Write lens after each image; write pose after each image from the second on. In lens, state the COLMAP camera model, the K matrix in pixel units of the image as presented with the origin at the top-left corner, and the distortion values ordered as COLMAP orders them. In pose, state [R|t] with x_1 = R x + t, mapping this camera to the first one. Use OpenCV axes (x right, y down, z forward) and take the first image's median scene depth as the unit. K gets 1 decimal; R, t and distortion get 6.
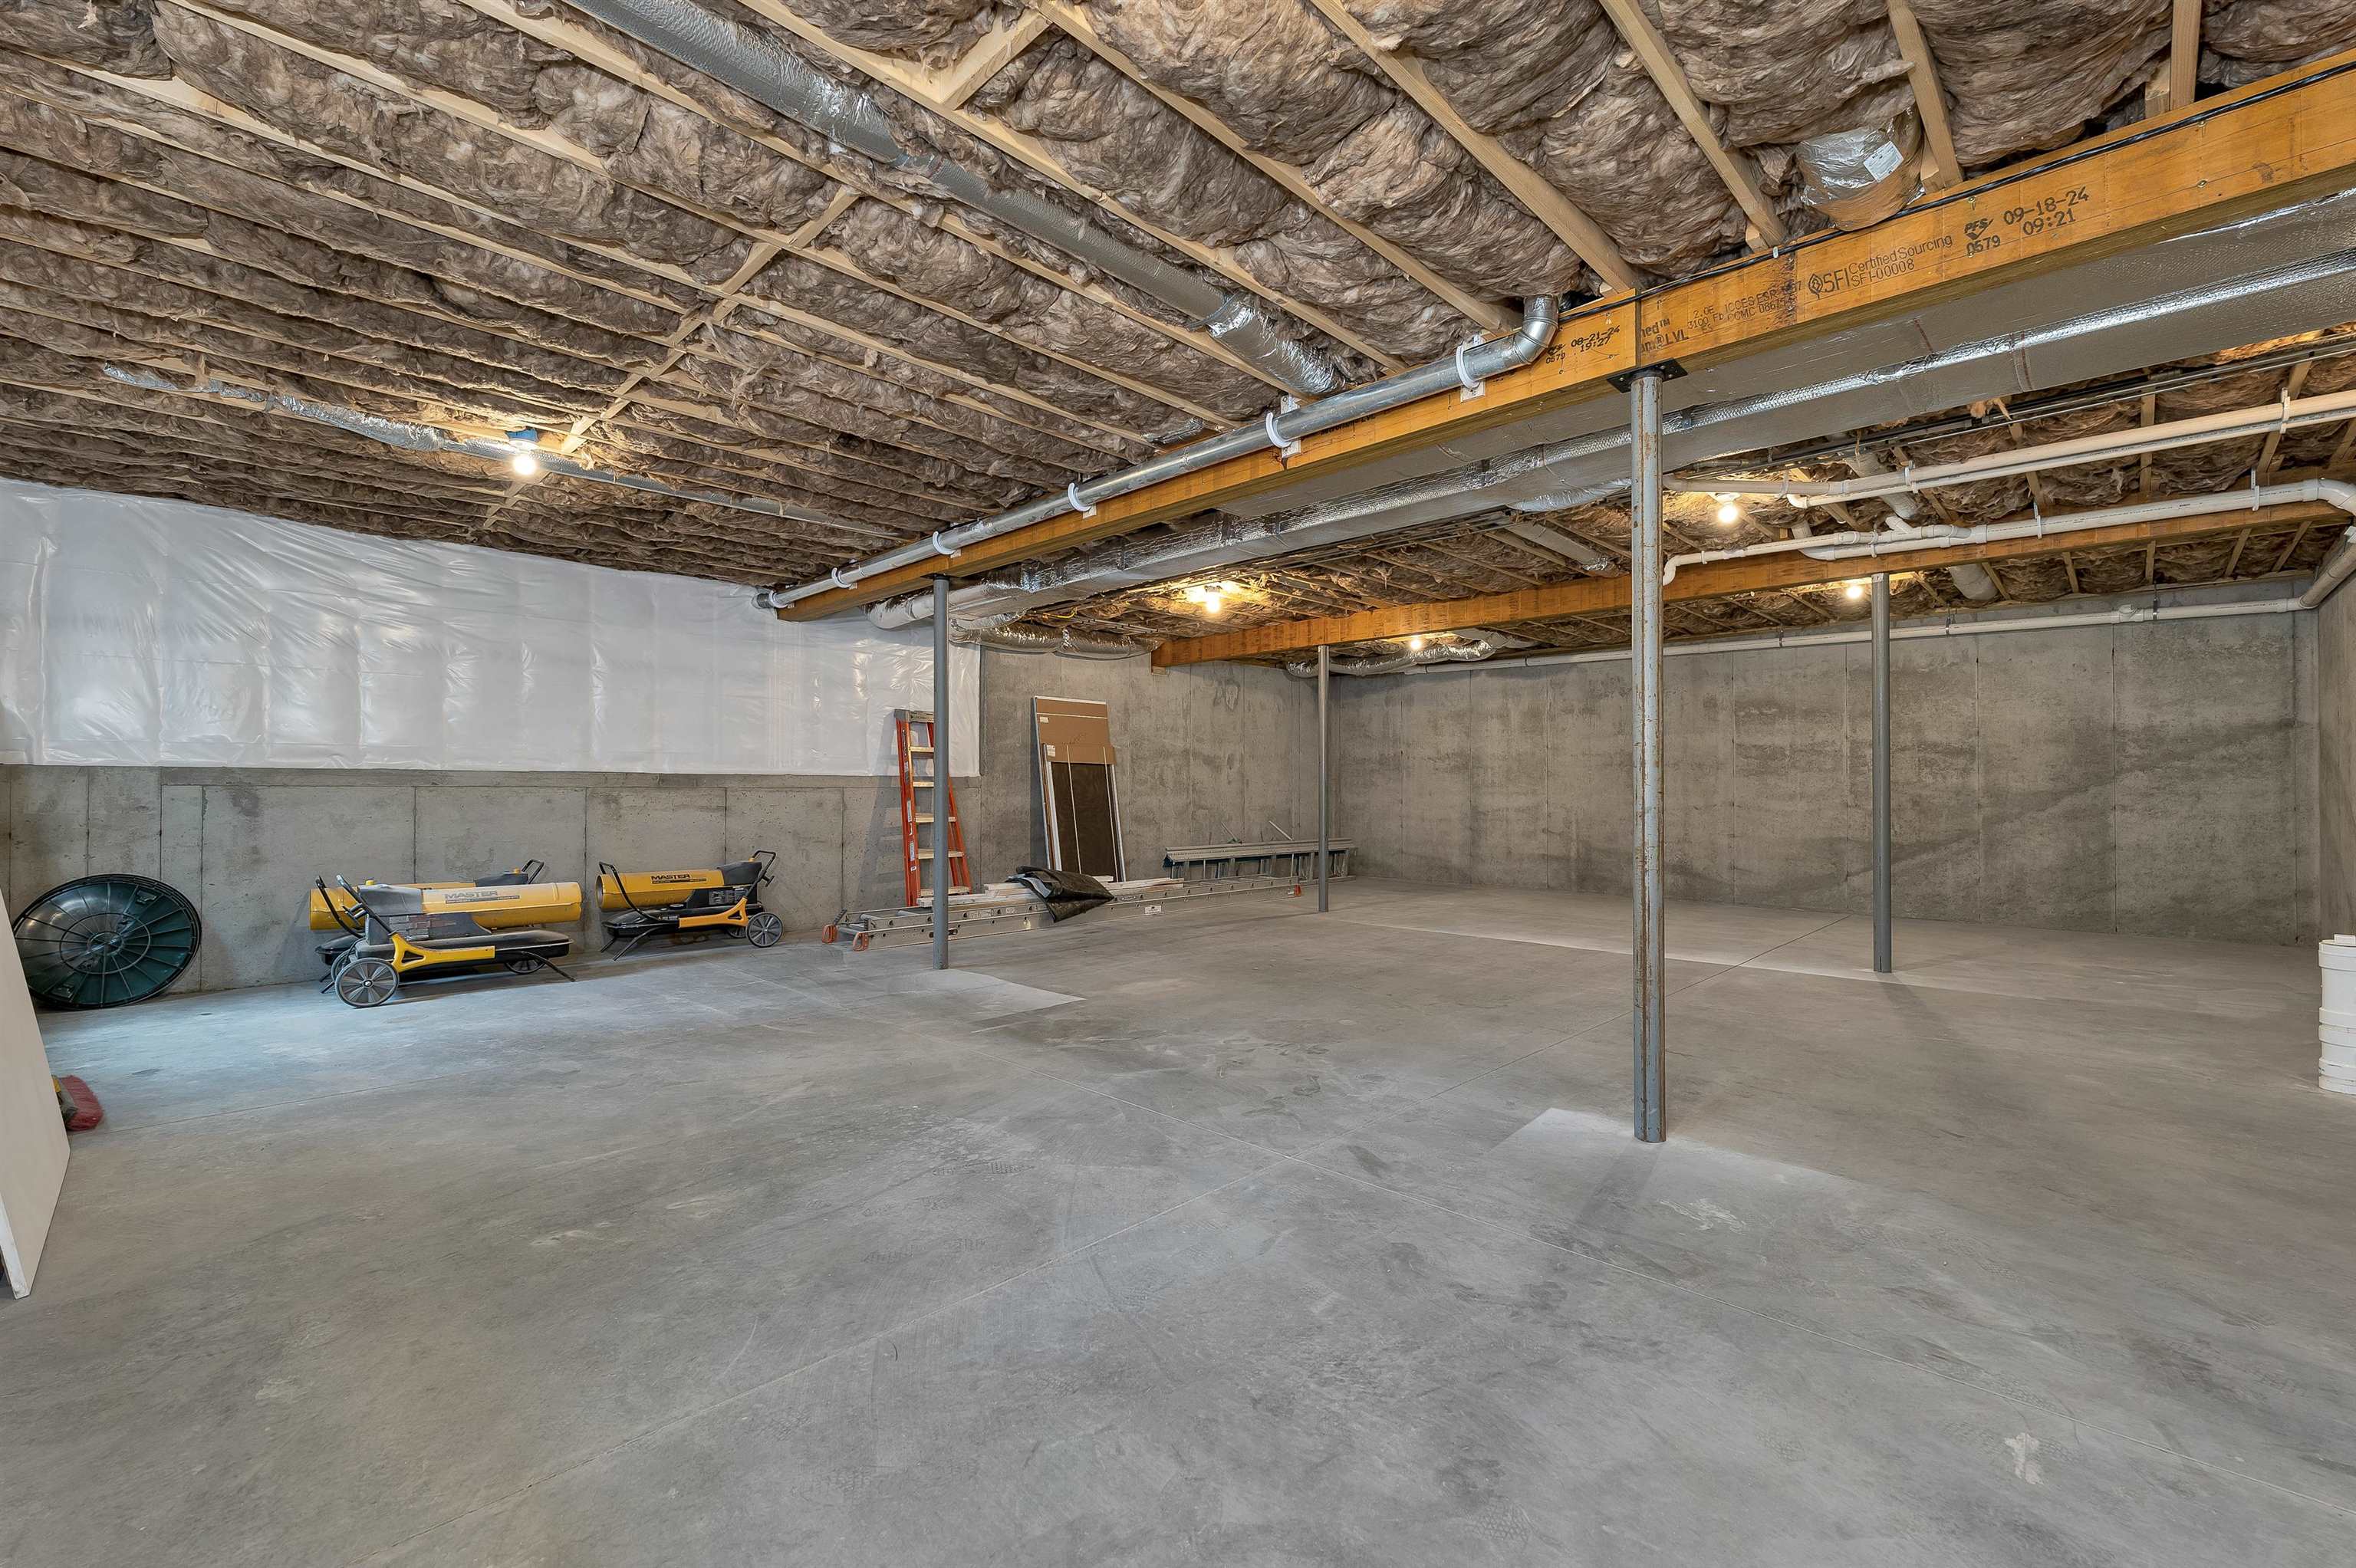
lens RADIAL K [[959.1, 0, 1175.0], [0, 959.1, 791.5], [0, 0, 1]] dist [0.000010, -0.000204]
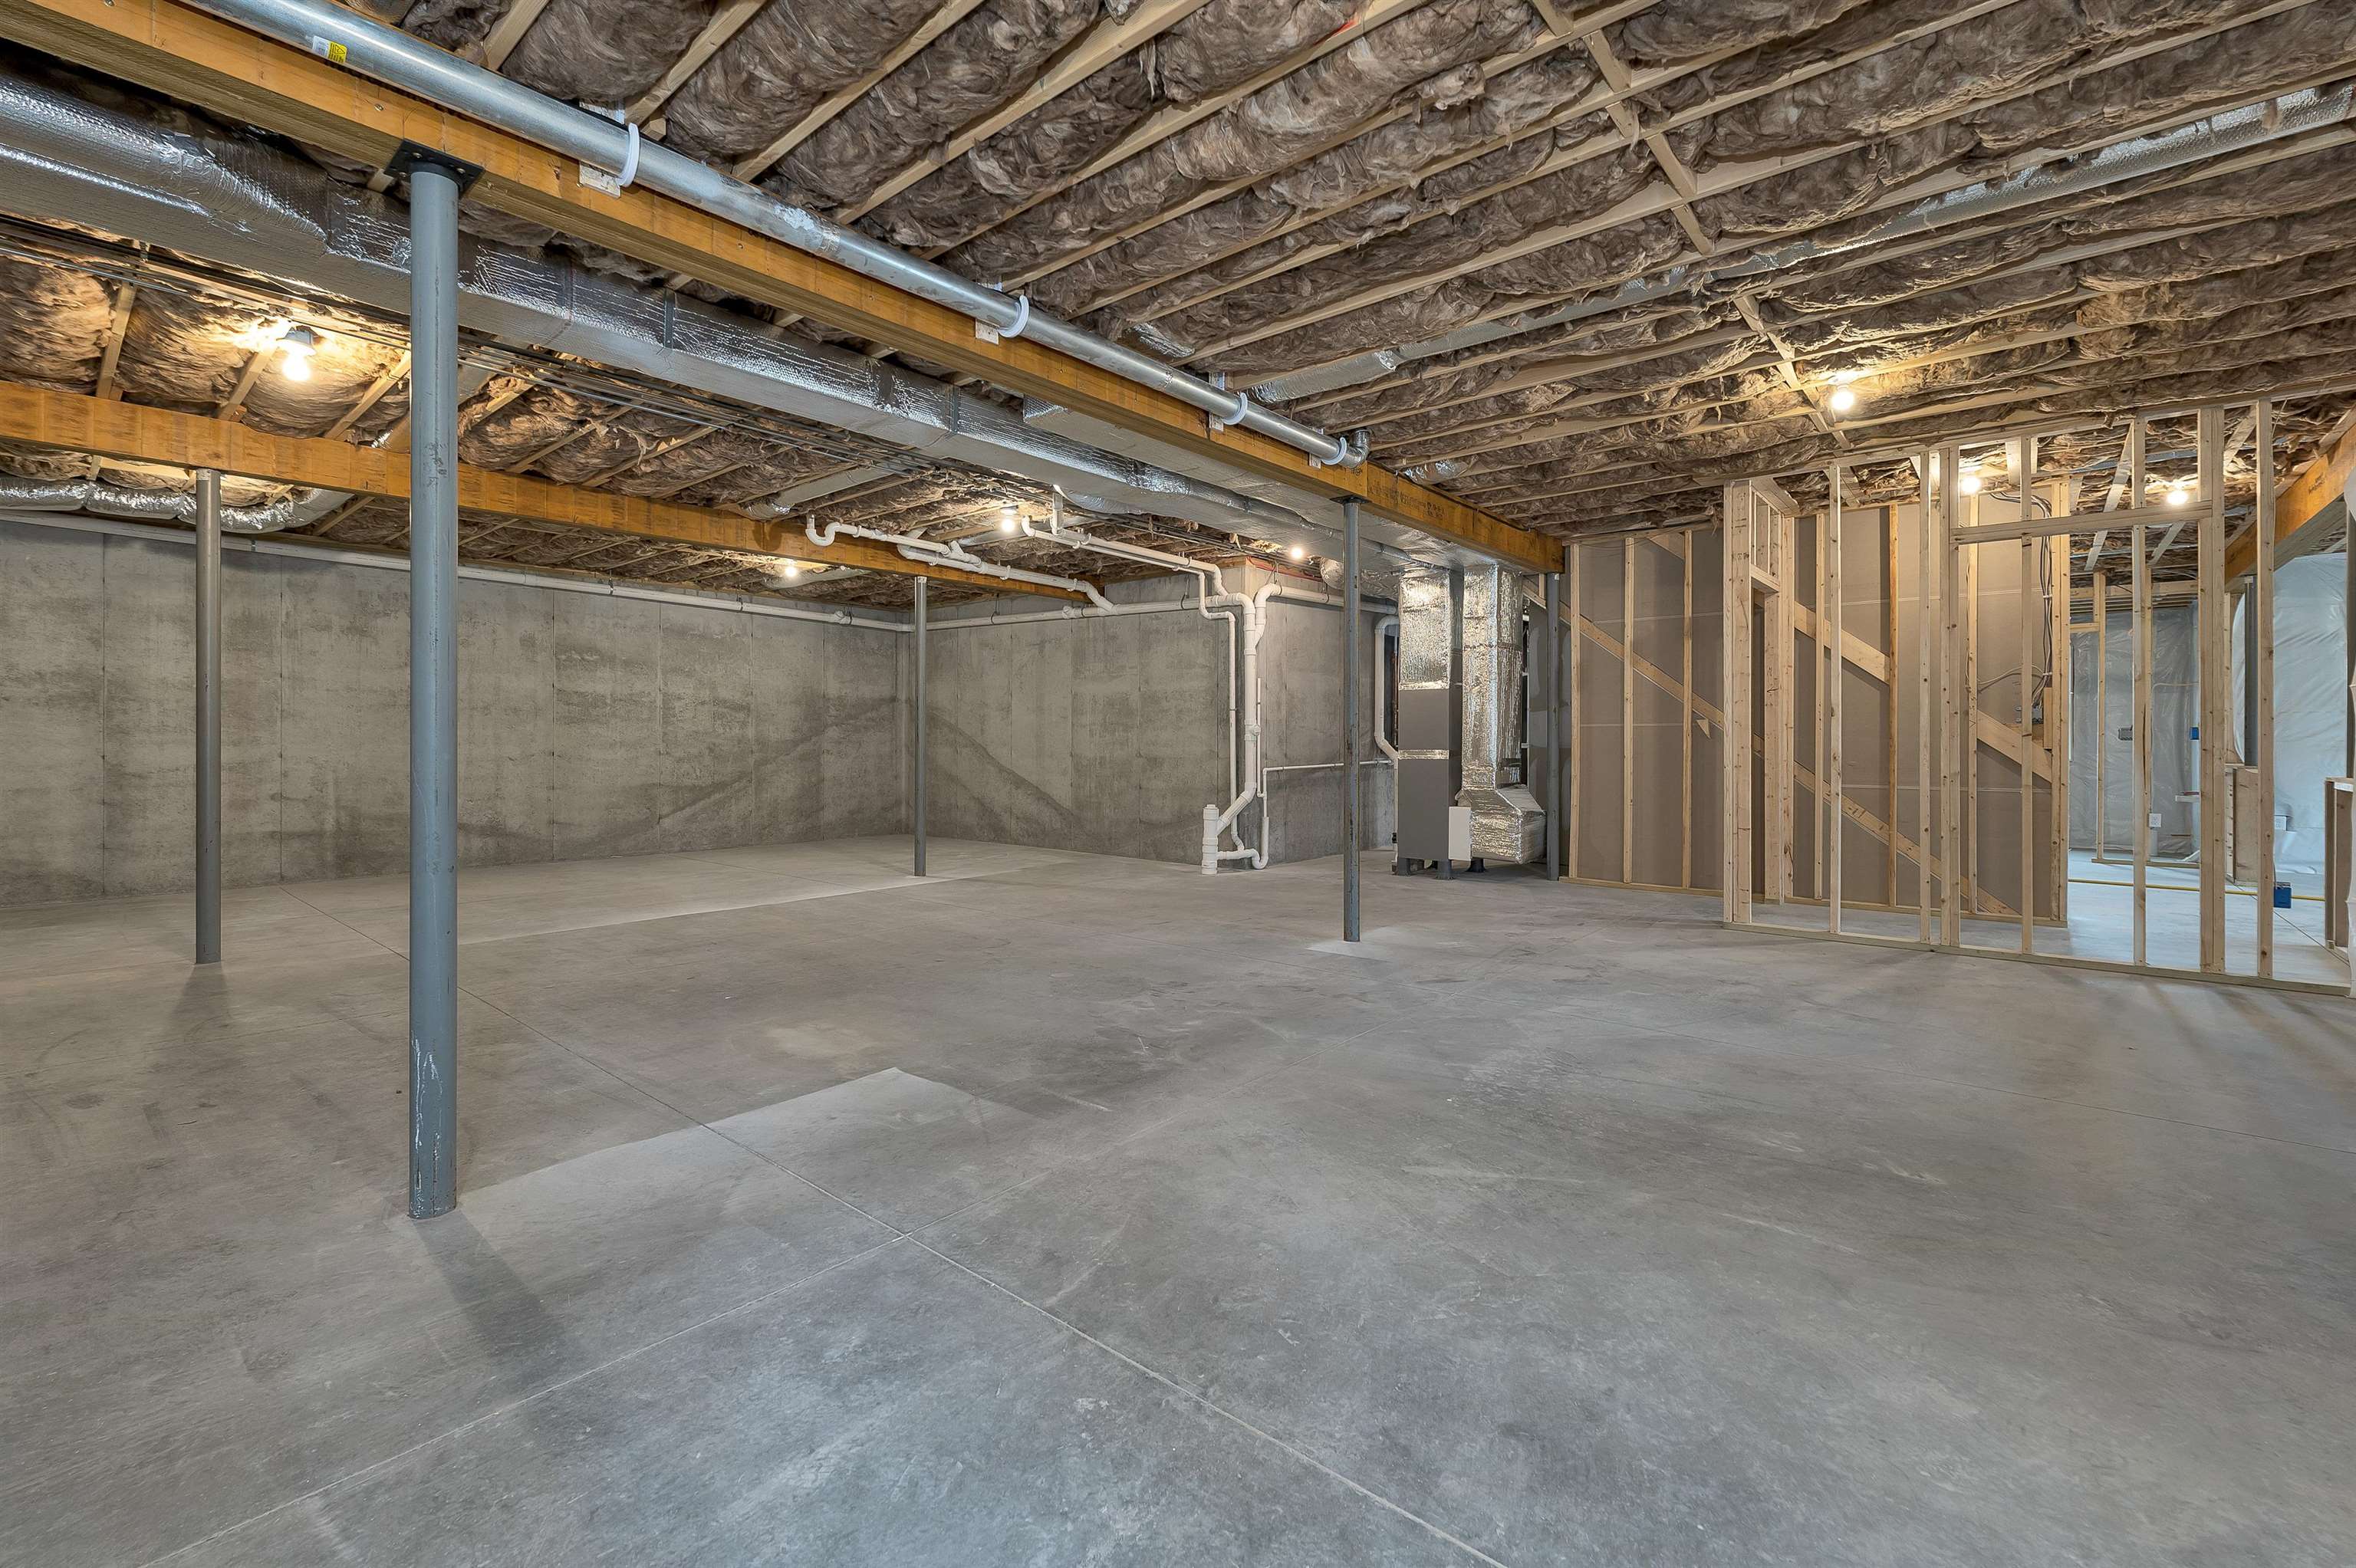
lens RADIAL K [[987.3, 0, 1172.8], [0, 987.3, 743.1], [0, 0, 1]] dist [-0.000311, 0.000017]
pose [[-0.062884, -0.002903, 0.998017, -0.929215], [-0.001312, 0.999995, 0.002826, -0.001329], [-0.998020, -0.001132, -0.062888, 1.050850]]
